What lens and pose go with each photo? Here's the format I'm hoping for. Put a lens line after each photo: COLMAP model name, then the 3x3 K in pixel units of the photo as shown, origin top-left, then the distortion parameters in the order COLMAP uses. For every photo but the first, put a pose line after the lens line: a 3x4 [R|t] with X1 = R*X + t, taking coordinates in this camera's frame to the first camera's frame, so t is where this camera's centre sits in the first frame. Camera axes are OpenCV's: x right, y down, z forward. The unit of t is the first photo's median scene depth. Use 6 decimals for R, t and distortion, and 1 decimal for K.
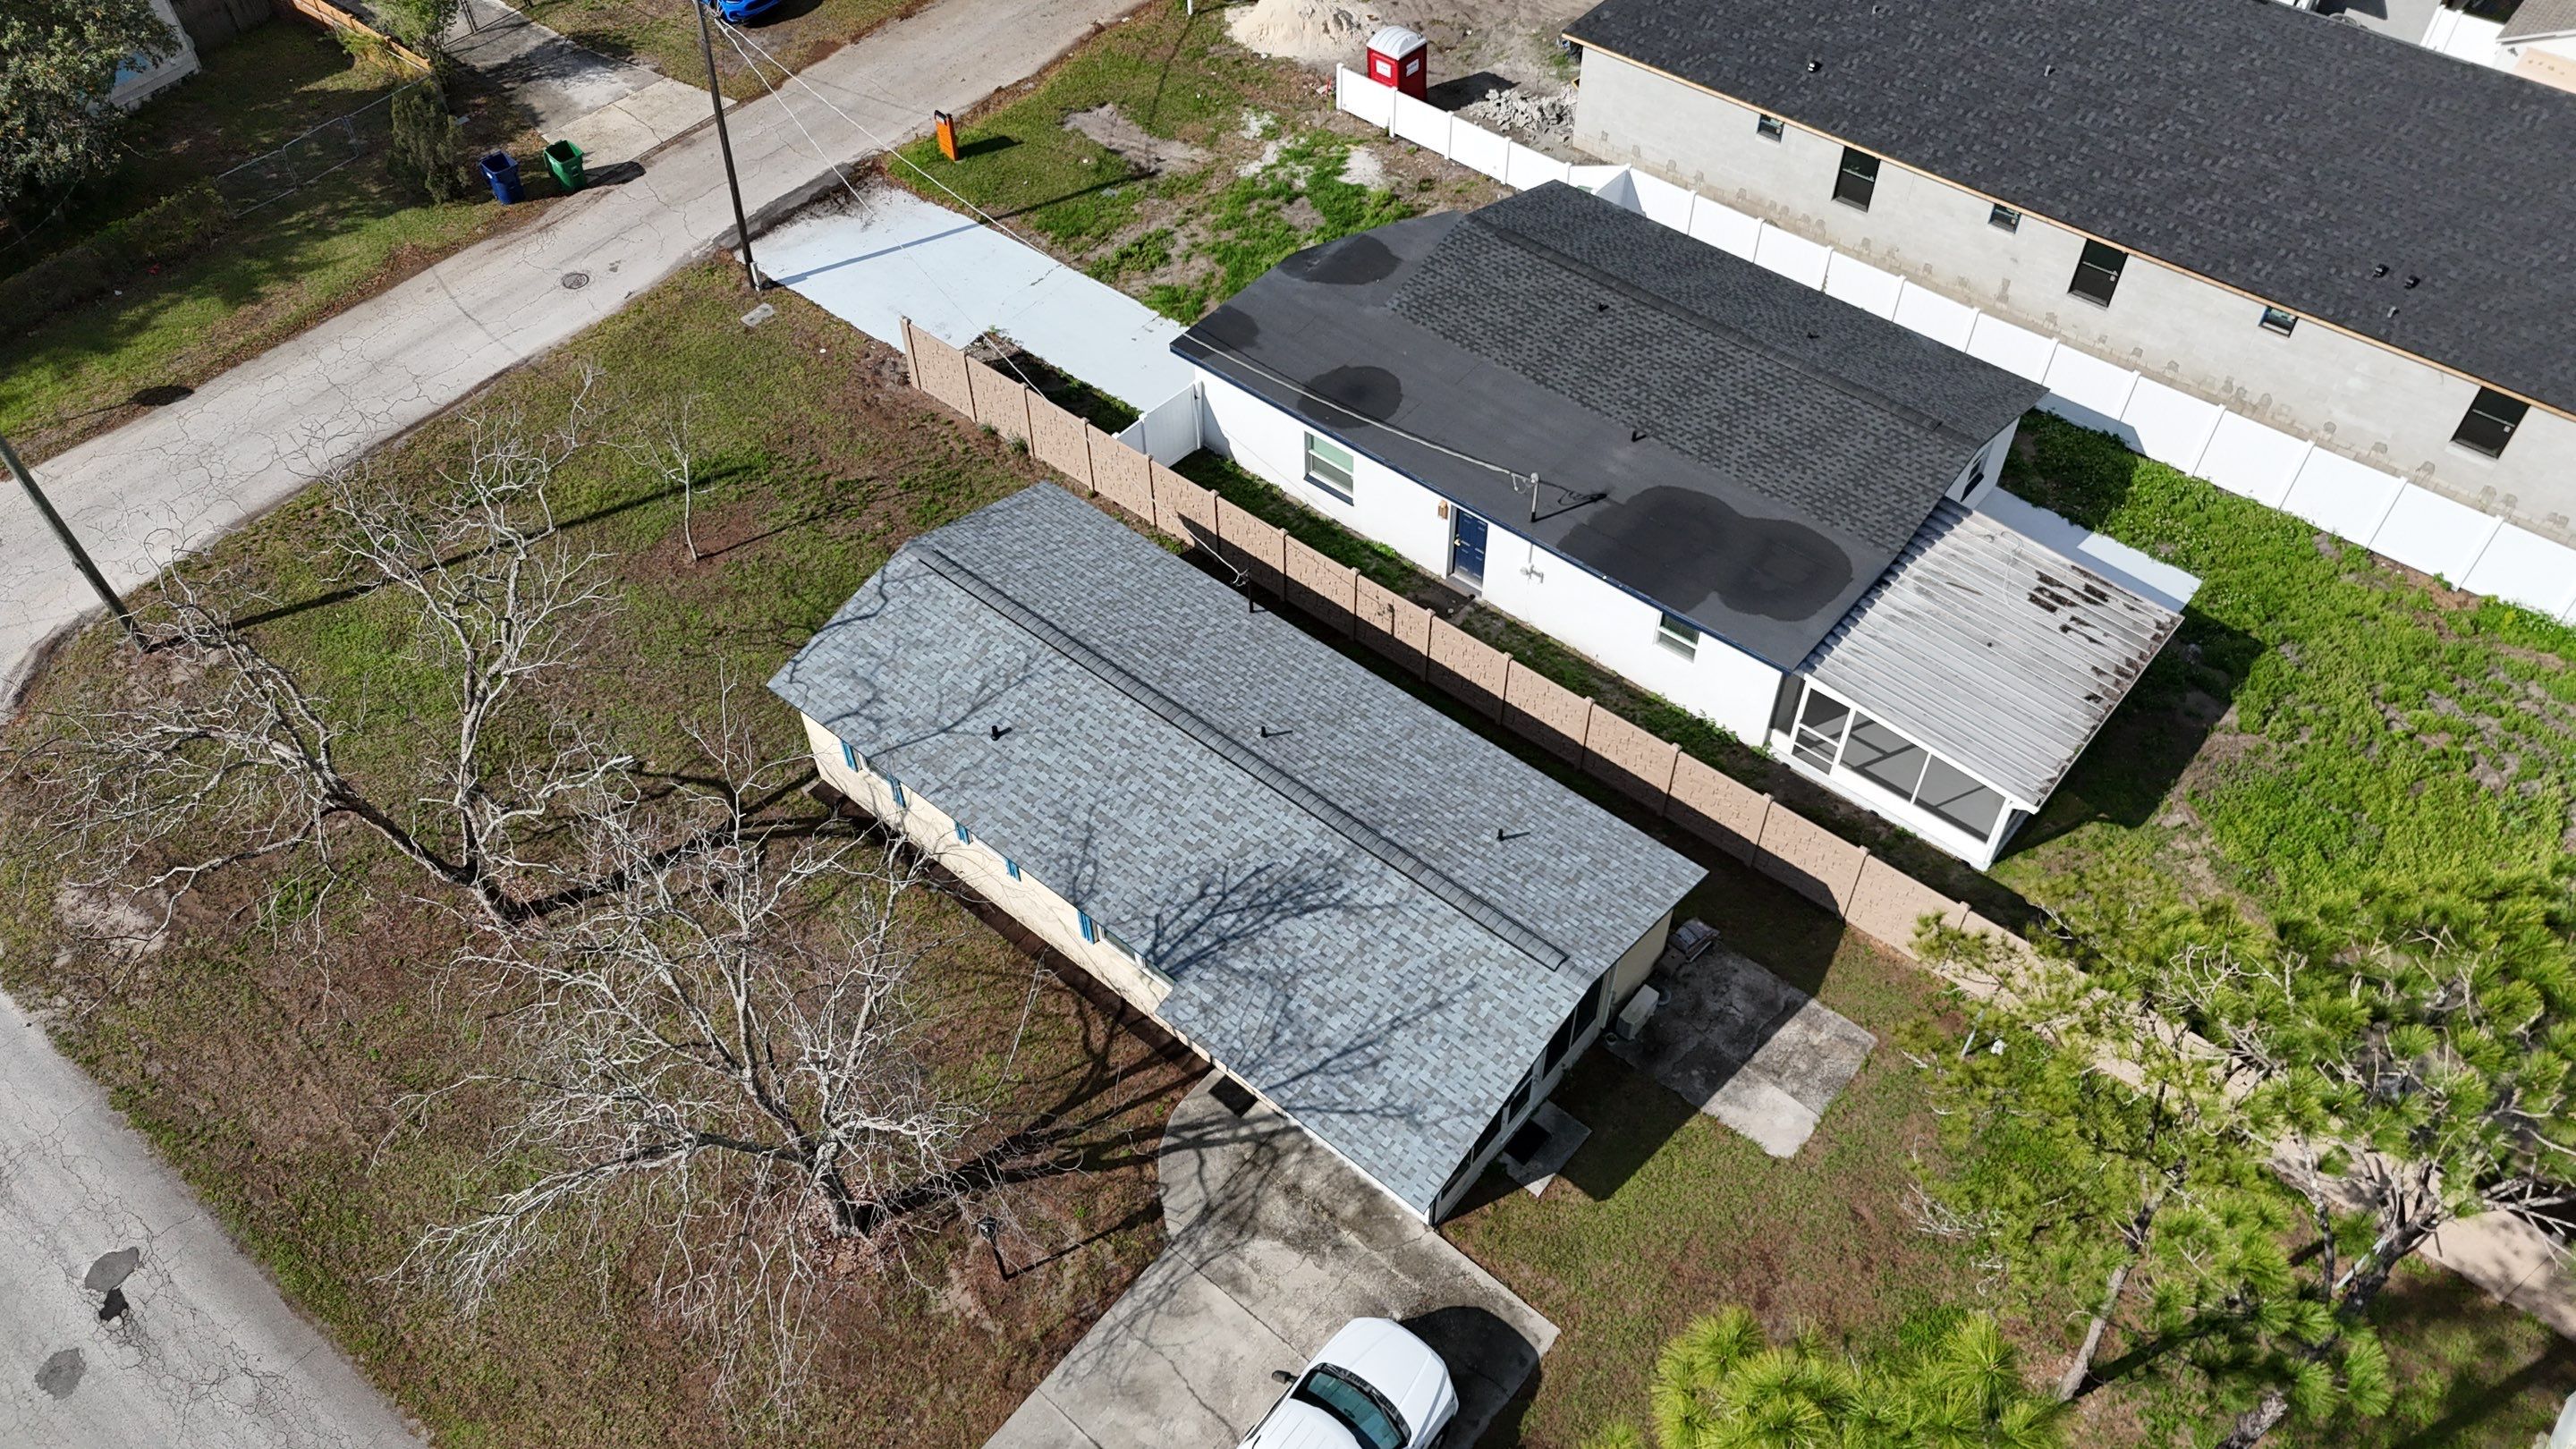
lens RADIAL K [[1905.3, 0, 1277.2], [0, 1905.3, 716.4], [0, 0, 1]] dist [0.065039, -0.068768]
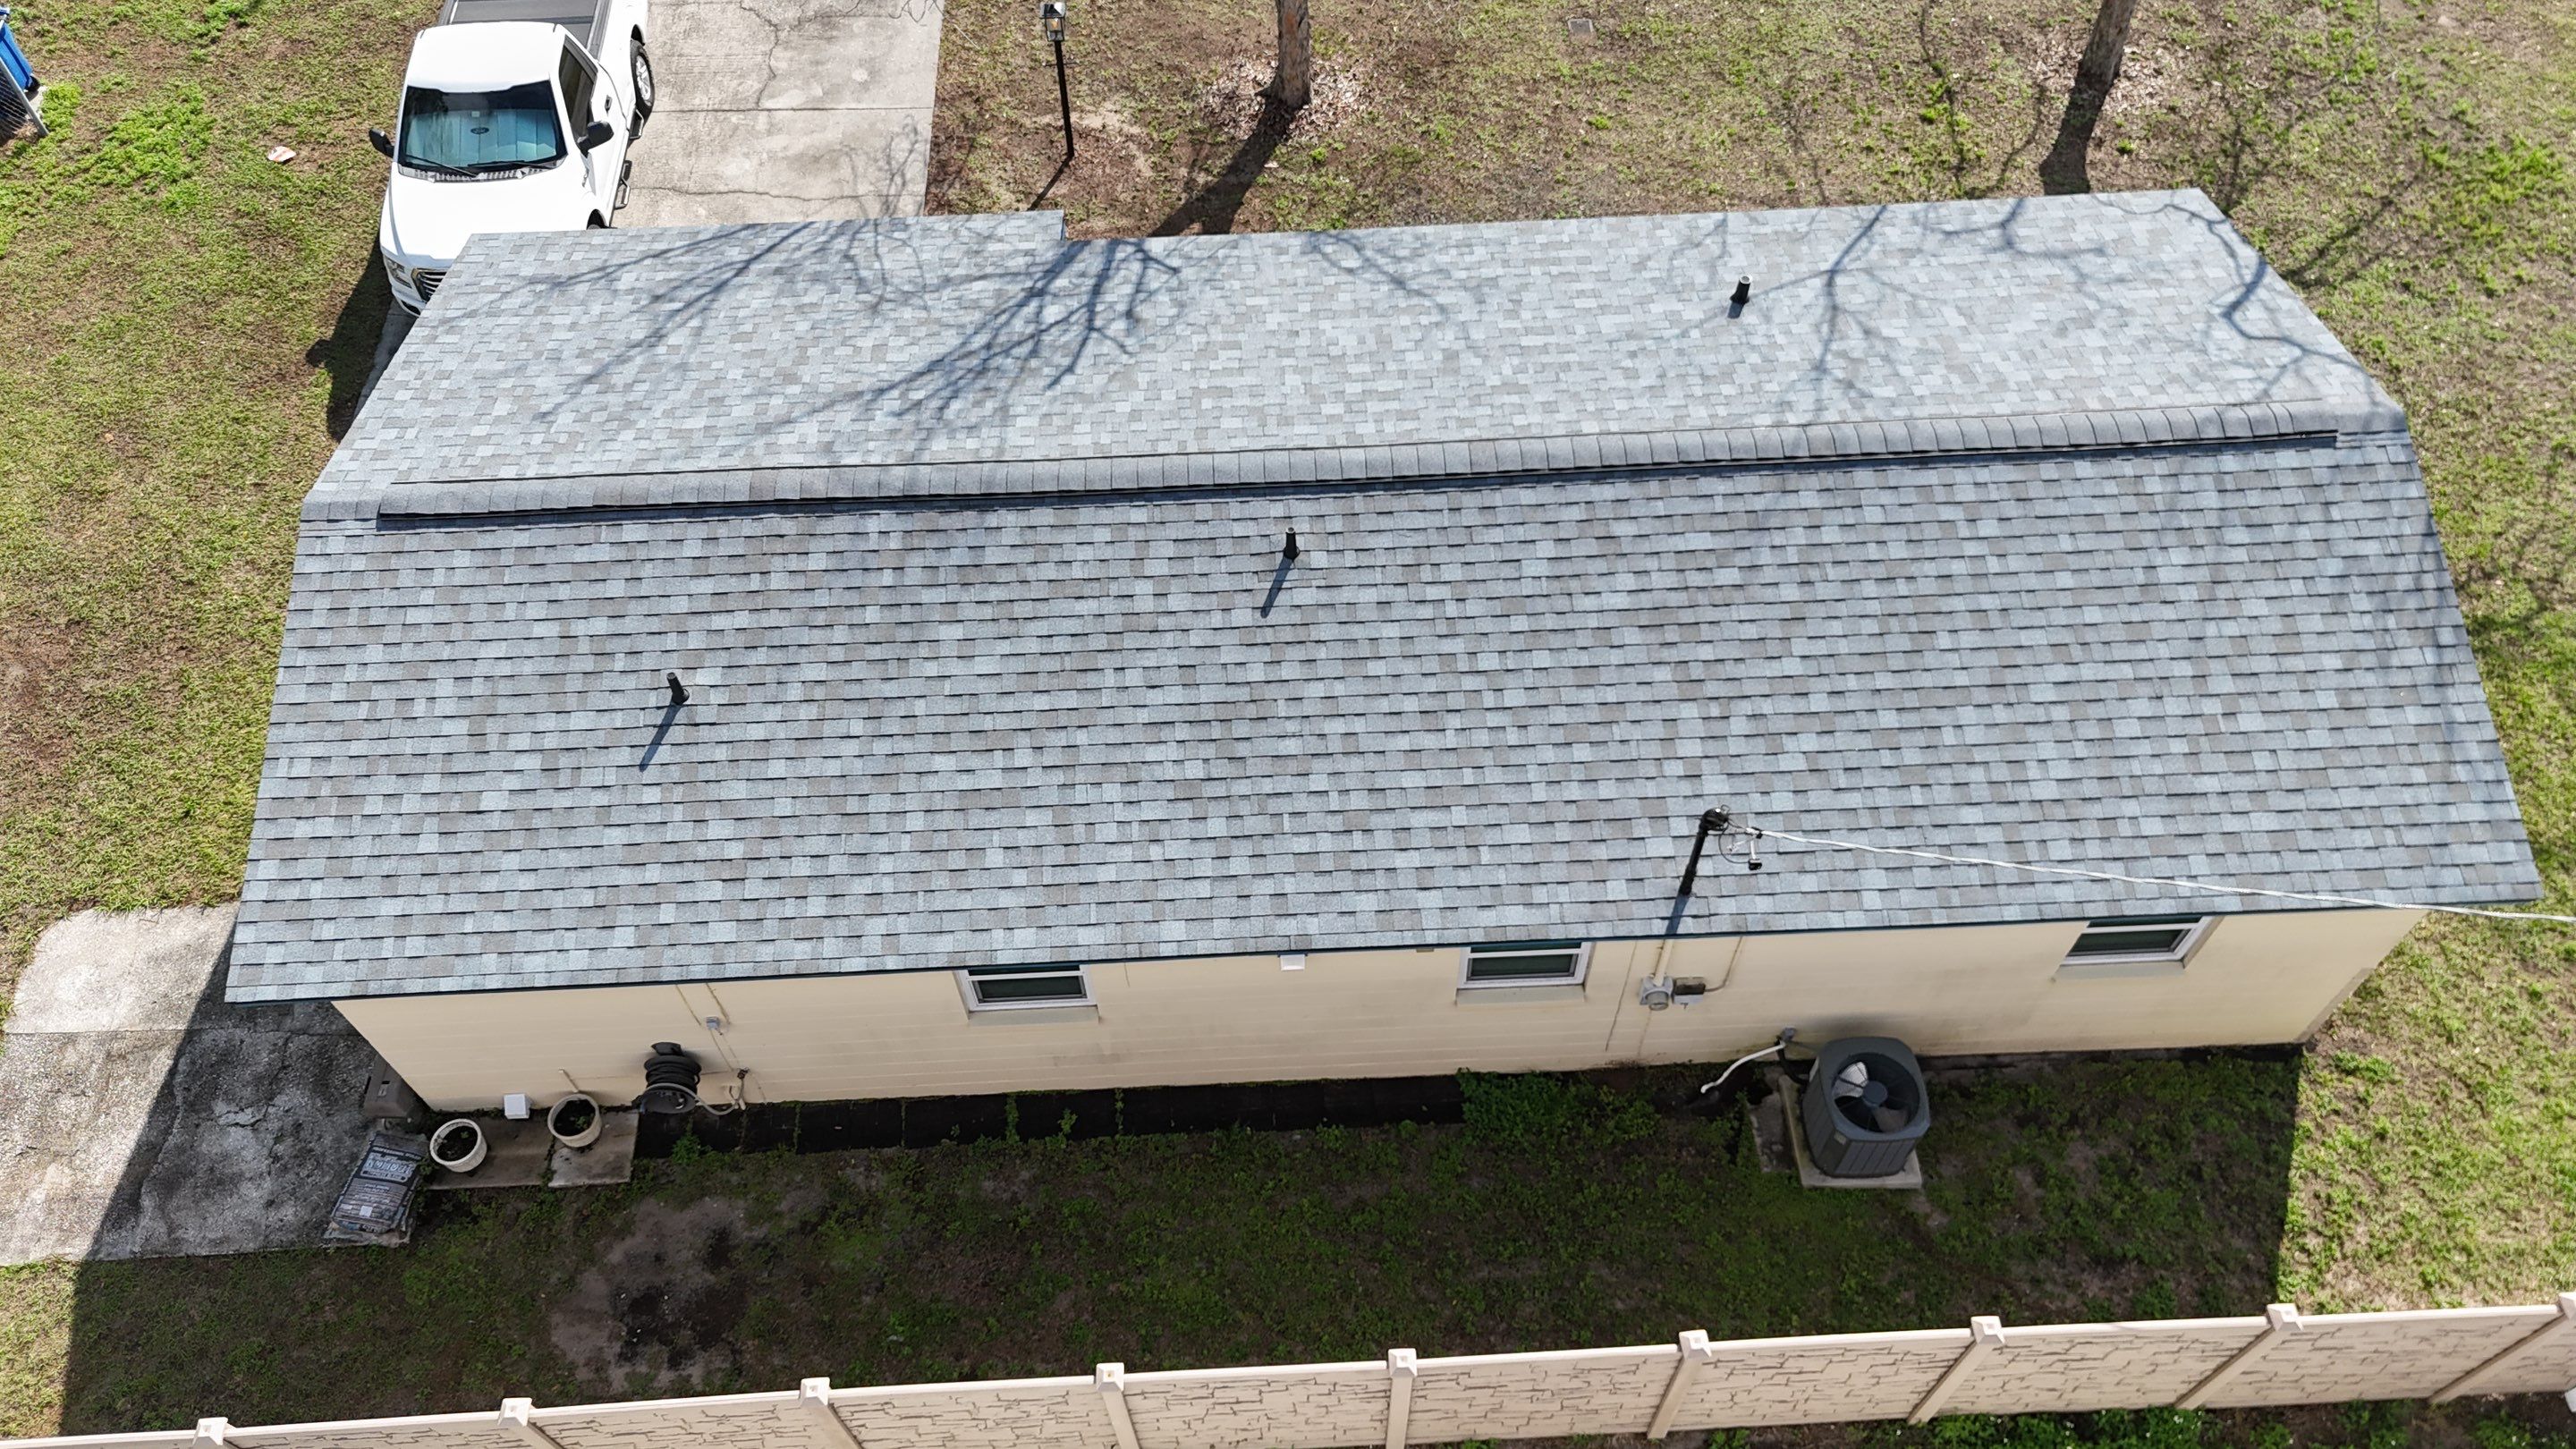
lens RADIAL K [[1905.3, 0, 1283.4], [0, 1905.3, 726.4], [0, 0, 1]] dist [0.065039, -0.068768]
pose [[-0.736640, 0.570082, -0.363822, 0.157212], [-0.487186, -0.074208, 0.870139, -0.331990], [0.469053, 0.818229, 0.332401, 0.818266]]
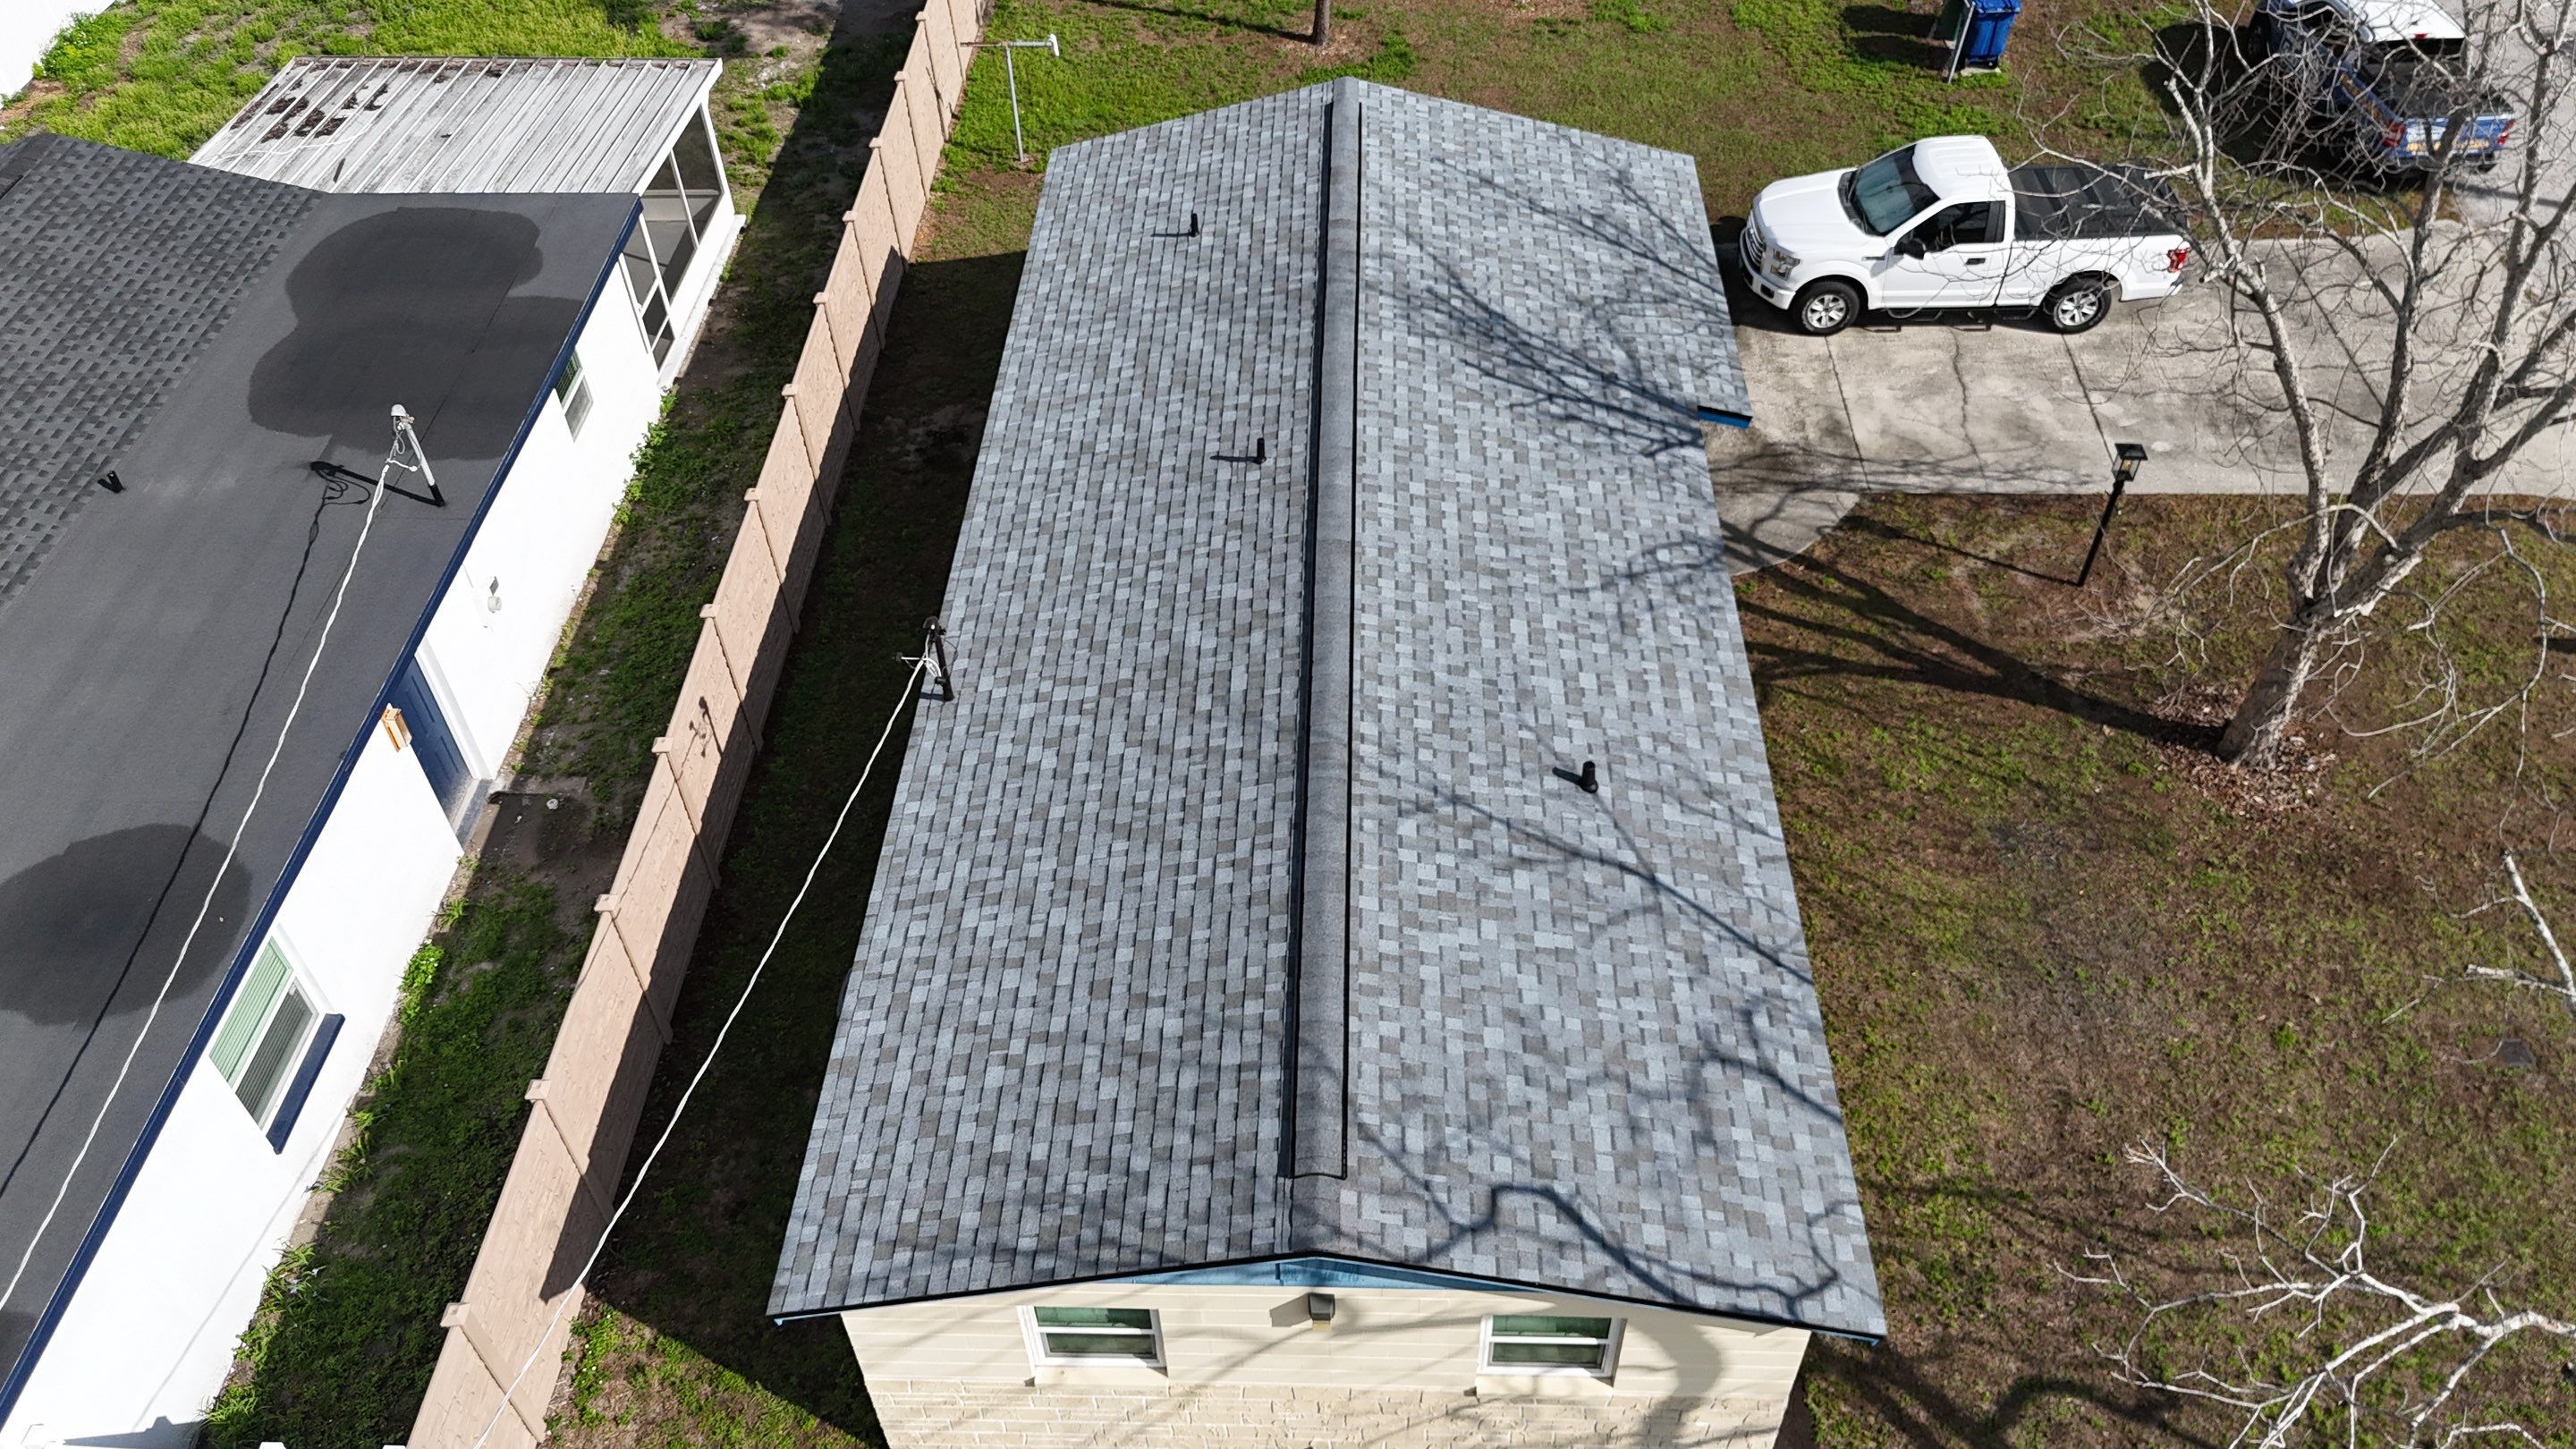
lens RADIAL K [[1905.3, 0, 1286.0], [0, 1905.3, 715.6], [0, 0, 1]] dist [0.065039, -0.068768]
pose [[-0.618619, -0.529238, 0.580705, -0.334701], [0.612644, 0.137822, 0.778250, -0.364673], [-0.491913, 0.837205, 0.238975, 0.853049]]
